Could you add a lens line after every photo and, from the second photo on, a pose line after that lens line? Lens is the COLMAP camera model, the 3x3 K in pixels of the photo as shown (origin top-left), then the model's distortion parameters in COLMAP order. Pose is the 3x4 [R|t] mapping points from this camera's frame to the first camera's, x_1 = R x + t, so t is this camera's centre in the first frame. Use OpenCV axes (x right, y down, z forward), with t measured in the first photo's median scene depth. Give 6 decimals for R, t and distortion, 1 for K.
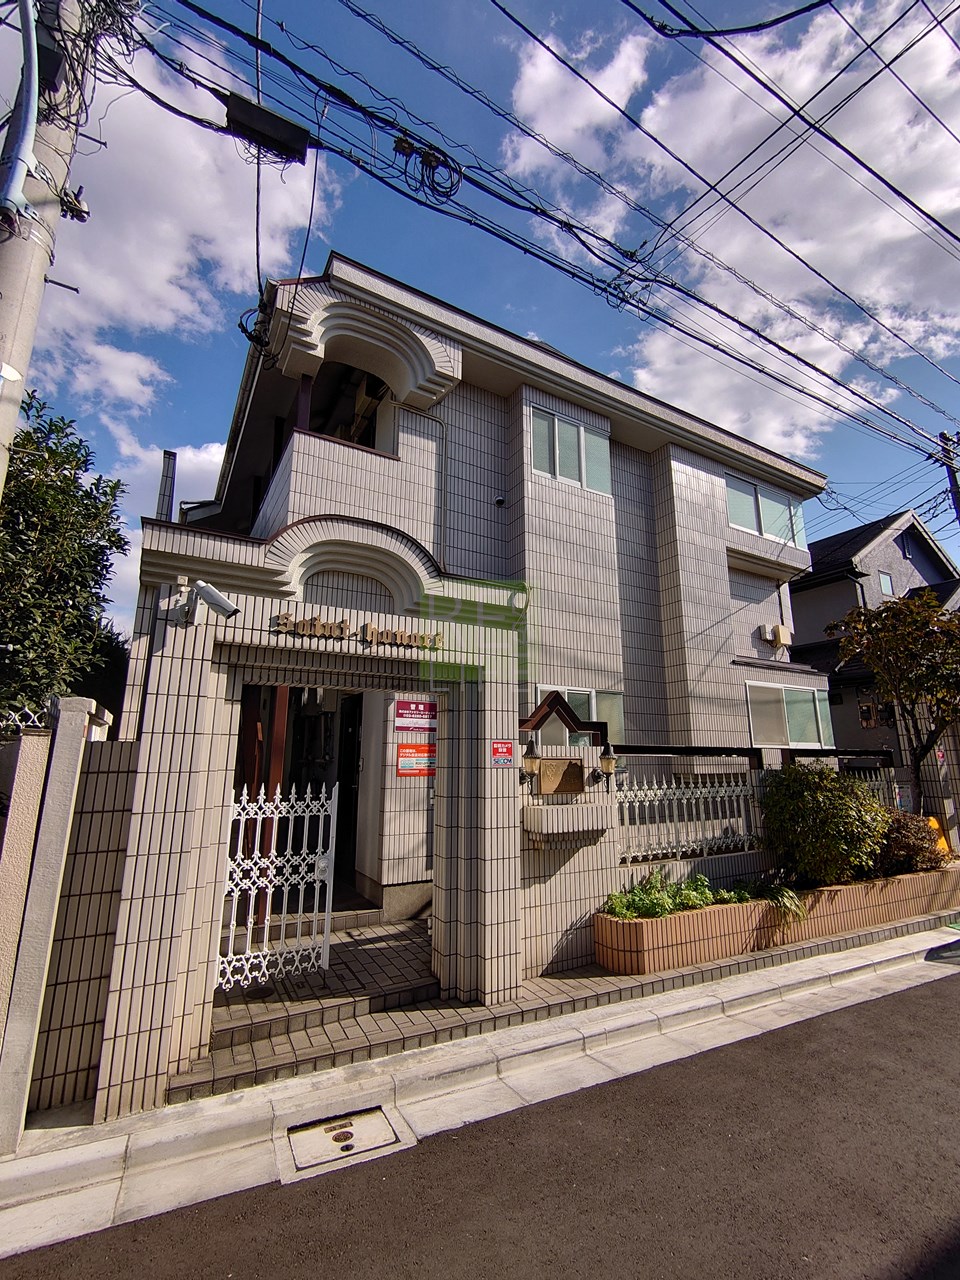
lens RADIAL K [[553.9, 0, 478.0], [0, 553.9, 640.8], [0, 0, 1]] dist [0.003457, -0.003058]
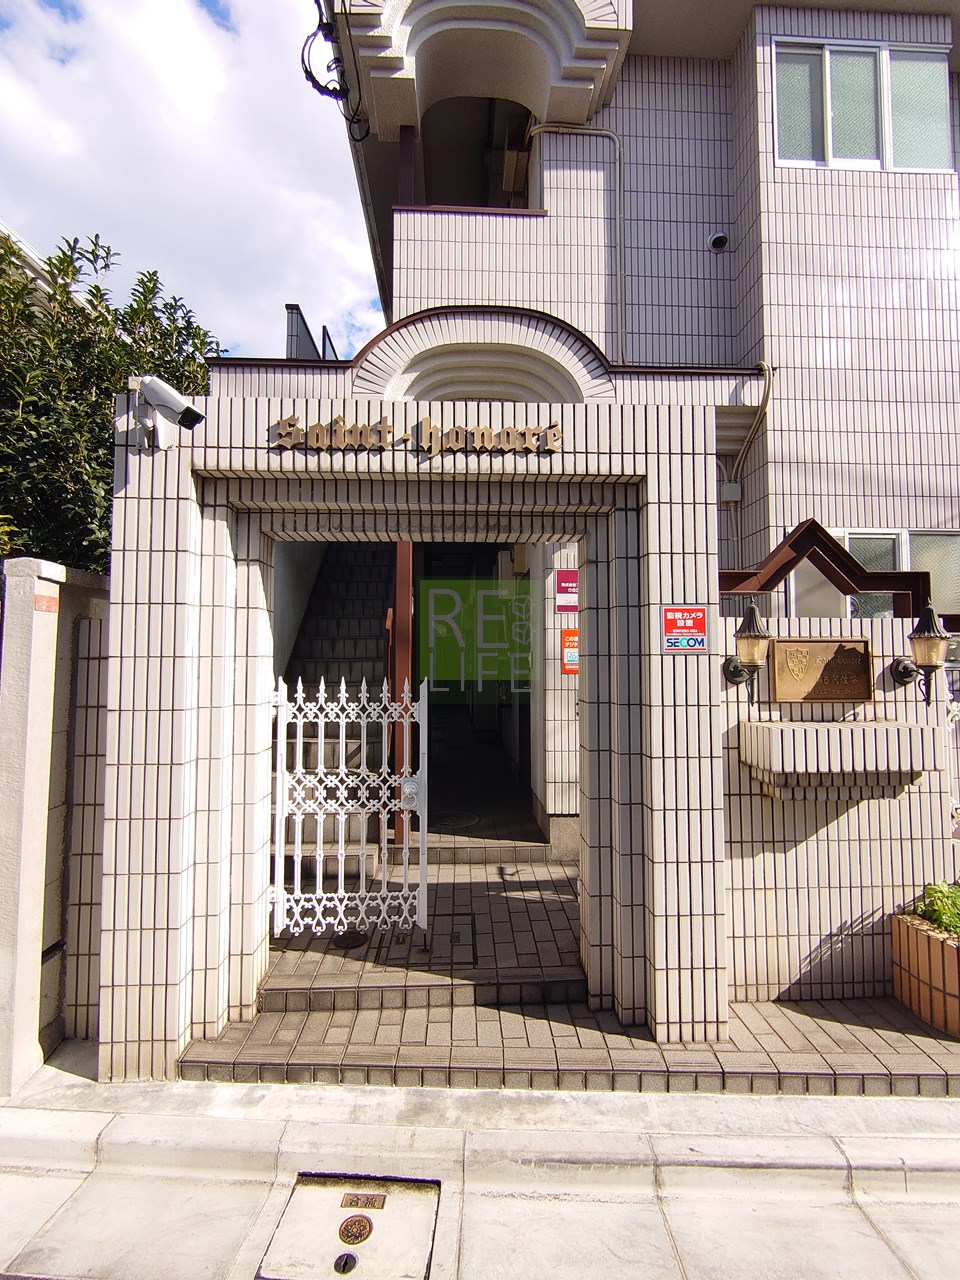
lens RADIAL K [[553.9, 0, 472.5], [0, 553.9, 640.6], [0, 0, 1]] dist [0.003457, -0.003058]
pose [[0.886183, -0.024231, -0.462702, 0.120956], [0.099331, 0.985349, 0.138641, 0.124953], [0.452563, -0.168822, 0.875606, 0.444240]]
